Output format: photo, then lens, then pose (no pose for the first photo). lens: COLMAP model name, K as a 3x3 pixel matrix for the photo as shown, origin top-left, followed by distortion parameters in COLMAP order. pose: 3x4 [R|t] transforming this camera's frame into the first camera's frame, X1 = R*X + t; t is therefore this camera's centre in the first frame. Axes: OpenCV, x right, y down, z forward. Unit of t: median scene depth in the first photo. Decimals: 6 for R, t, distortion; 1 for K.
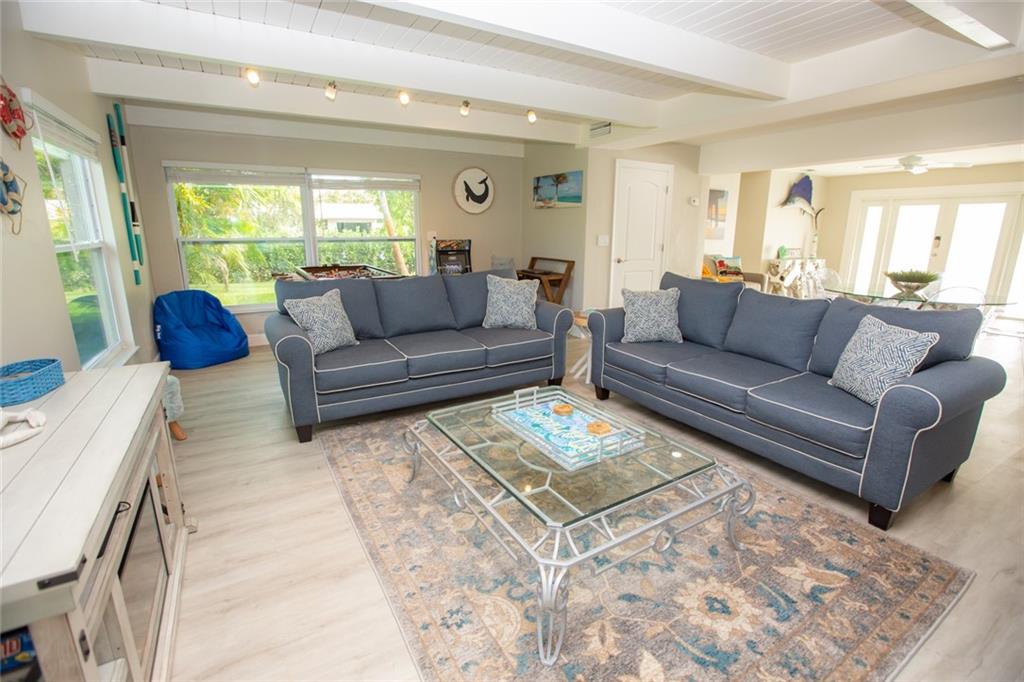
lens RADIAL K [[470.5, 0, 512.0], [0, 470.5, 341.0], [0, 0, 1]] dist [-0.060144, 0.025938]
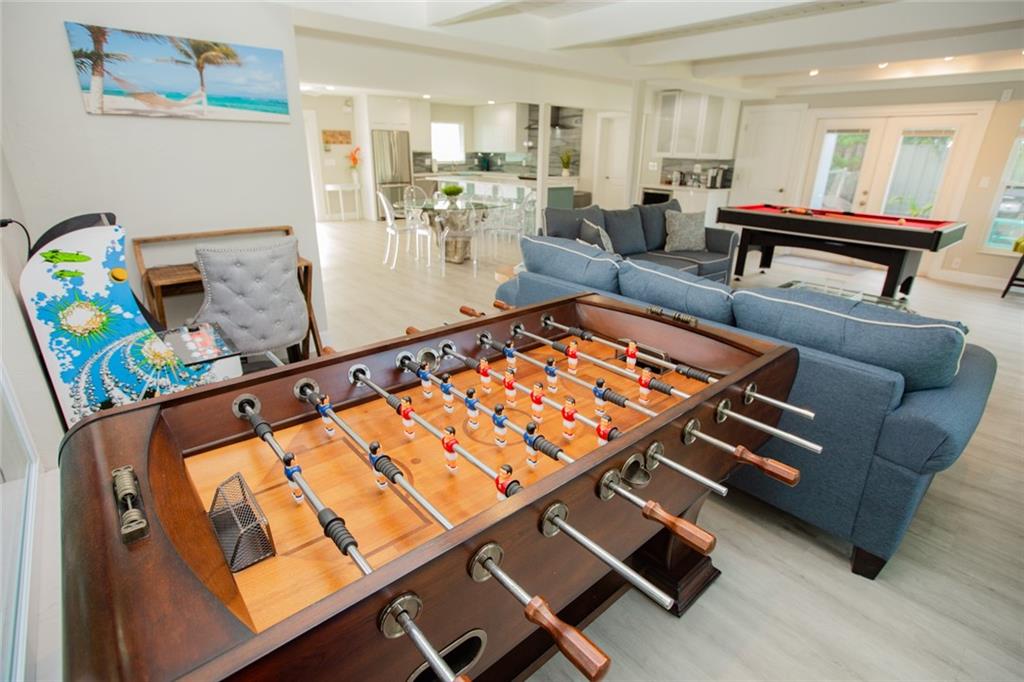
lens RADIAL K [[493.1, 0, 510.1], [0, 493.1, 338.9], [0, 0, 1]] dist [-0.047843, 0.018555]
pose [[-0.186412, -0.360846, 0.913806, -0.502426], [0.211196, 0.893647, 0.395969, -0.231778], [-0.959503, 0.266806, -0.090377, 0.871562]]
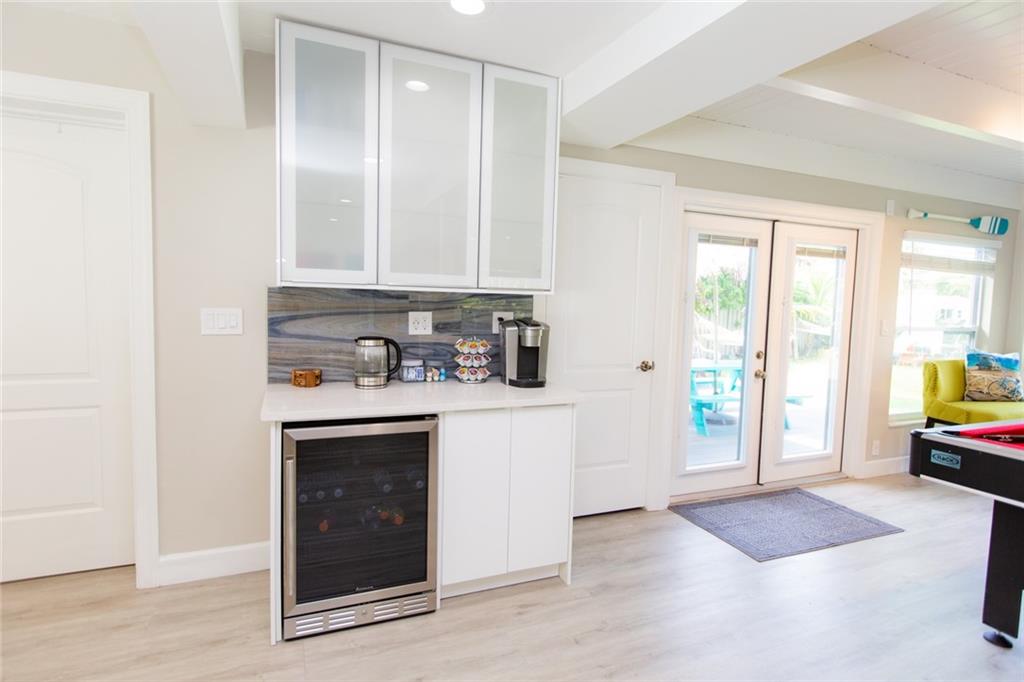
lens RADIAL K [[528.7, 0, 512.7], [0, 528.7, 336.6], [0, 0, 1]] dist [0.001496, -0.000549]
pose [[-0.992286, -0.044926, 0.115546, 0.819987], [-0.008027, 0.953355, 0.301743, -0.122284], [-0.123712, 0.298488, -0.946362, 0.499494]]
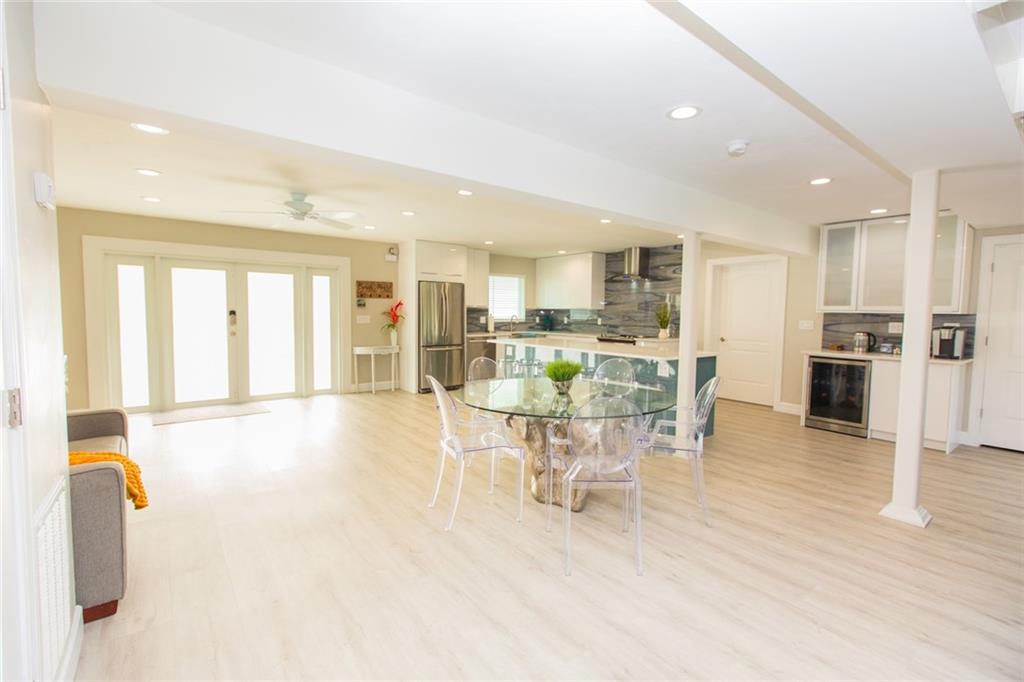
lens RADIAL K [[454.9, 0, 510.9], [0, 454.9, 339.4], [0, 0, 1]] dist [0.003503, 0.000137]
pose [[-0.139798, -0.073308, 0.987463, 0.133923], [0.214949, 0.971228, 0.102533, -0.229476], [-0.966568, 0.226588, -0.120018, 0.929500]]
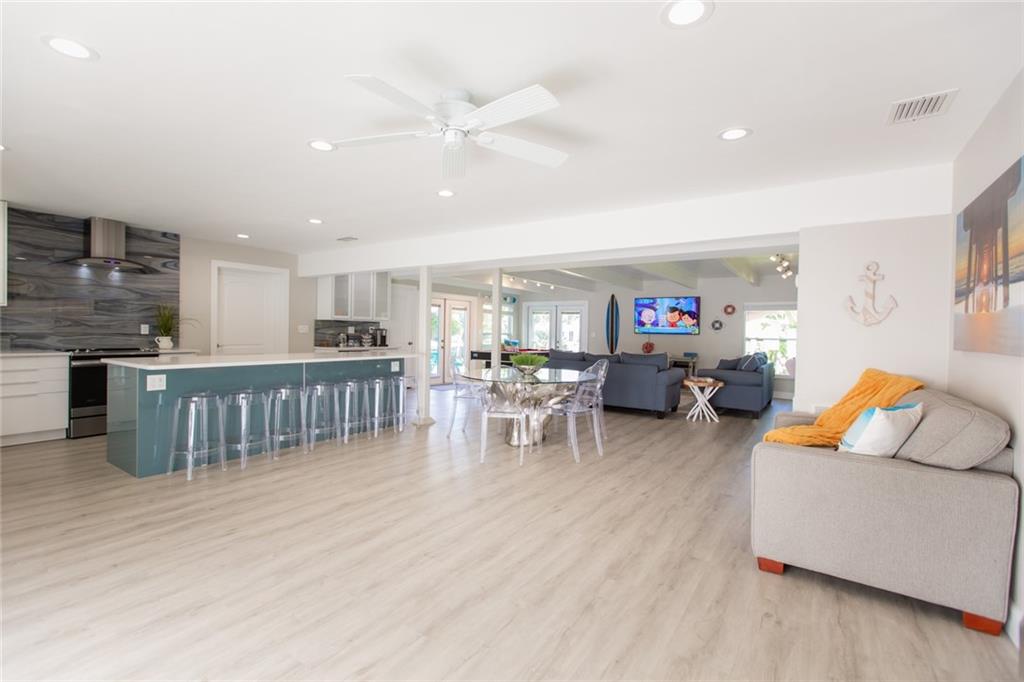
lens RADIAL K [[454.9, 0, 510.9], [0, 454.9, 339.4], [0, 0, 1]] dist [0.003503, 0.000137]
pose [[-0.903052, -0.019221, -0.429102, 1.134429], [-0.126043, 0.966877, 0.221951, -0.355792], [0.410623, 0.254519, -0.875562, 1.586772]]
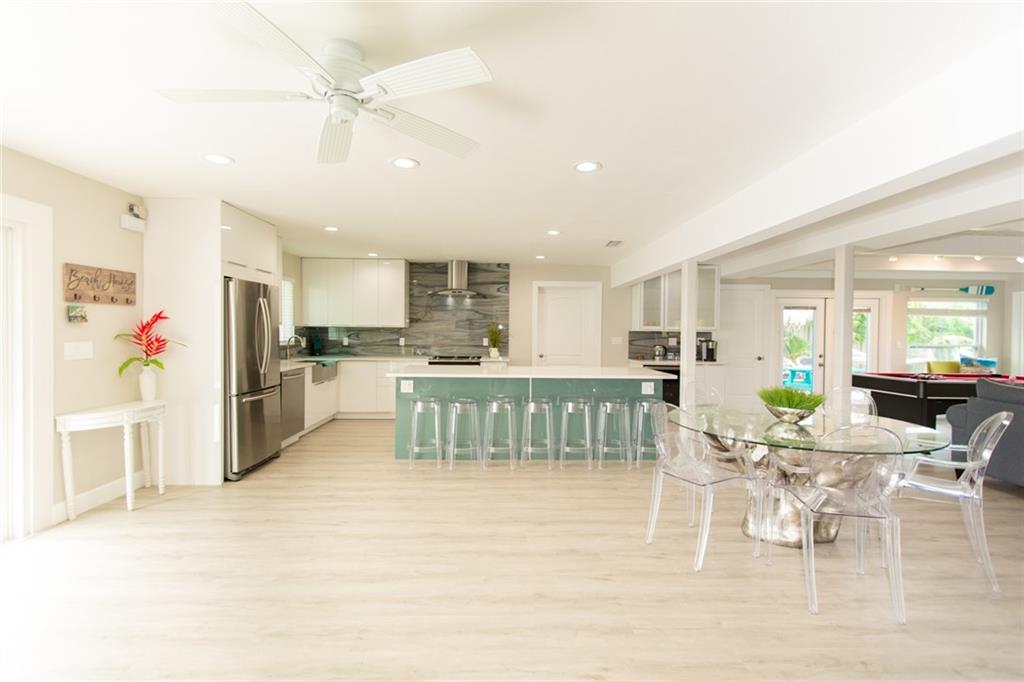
lens RADIAL K [[454.9, 0, 510.9], [0, 454.9, 339.4], [0, 0, 1]] dist [0.003503, 0.000137]
pose [[-0.876458, -0.026212, 0.480764, 0.735851], [0.093645, 0.970168, 0.223616, -0.337050], [-0.472283, 0.241011, -0.847857, 1.408268]]
